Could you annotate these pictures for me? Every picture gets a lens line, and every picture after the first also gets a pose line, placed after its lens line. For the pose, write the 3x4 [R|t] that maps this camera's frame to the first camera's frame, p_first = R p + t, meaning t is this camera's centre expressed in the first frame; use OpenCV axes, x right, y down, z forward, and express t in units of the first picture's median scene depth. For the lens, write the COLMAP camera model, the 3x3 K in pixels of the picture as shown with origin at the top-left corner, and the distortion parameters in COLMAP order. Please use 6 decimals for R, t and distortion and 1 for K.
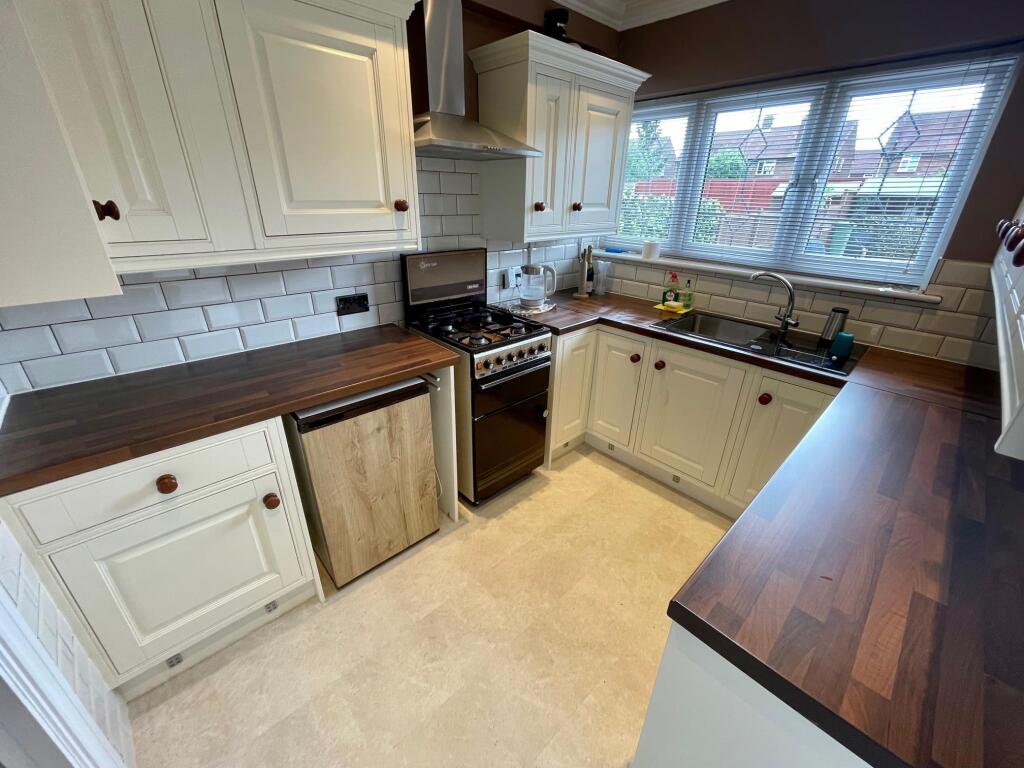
lens RADIAL K [[413.8, 0, 513.4], [0, 413.8, 385.0], [0, 0, 1]] dist [0.002224, -0.000088]
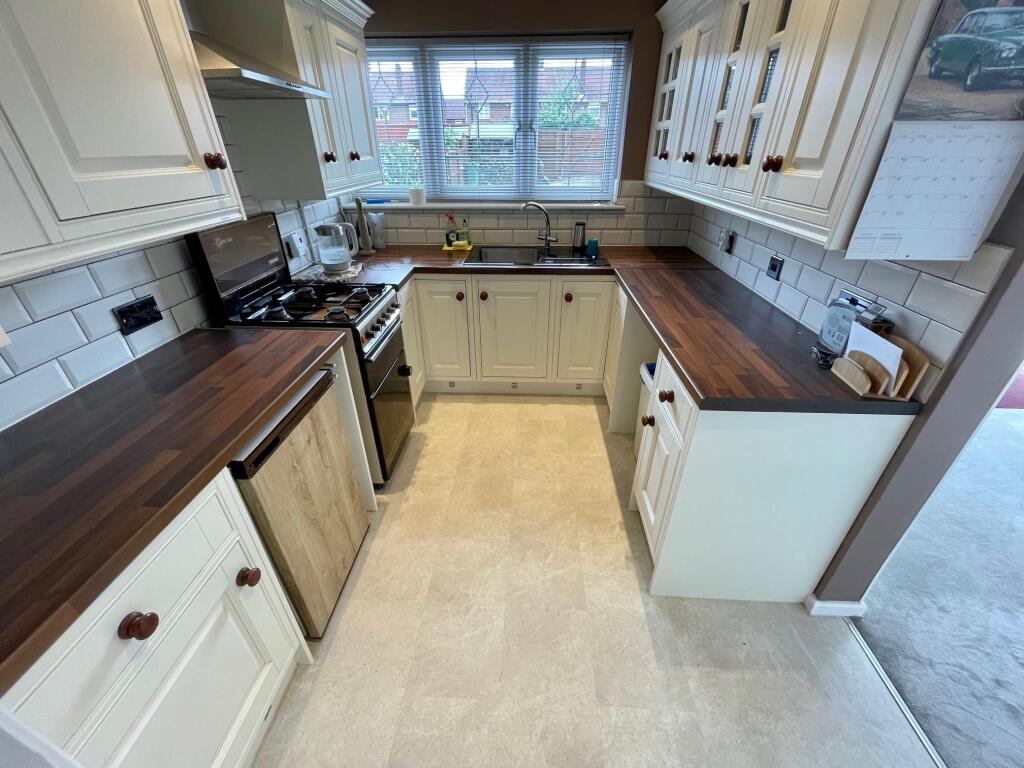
lens RADIAL K [[413.8, 0, 510.2], [0, 413.8, 384.7], [0, 0, 1]] dist [0.002224, -0.000088]
pose [[0.713833, -0.370497, 0.594285, -0.380301], [0.308828, 0.928164, 0.207695, -0.036197], [-0.628544, 0.035272, 0.776974, 0.070538]]
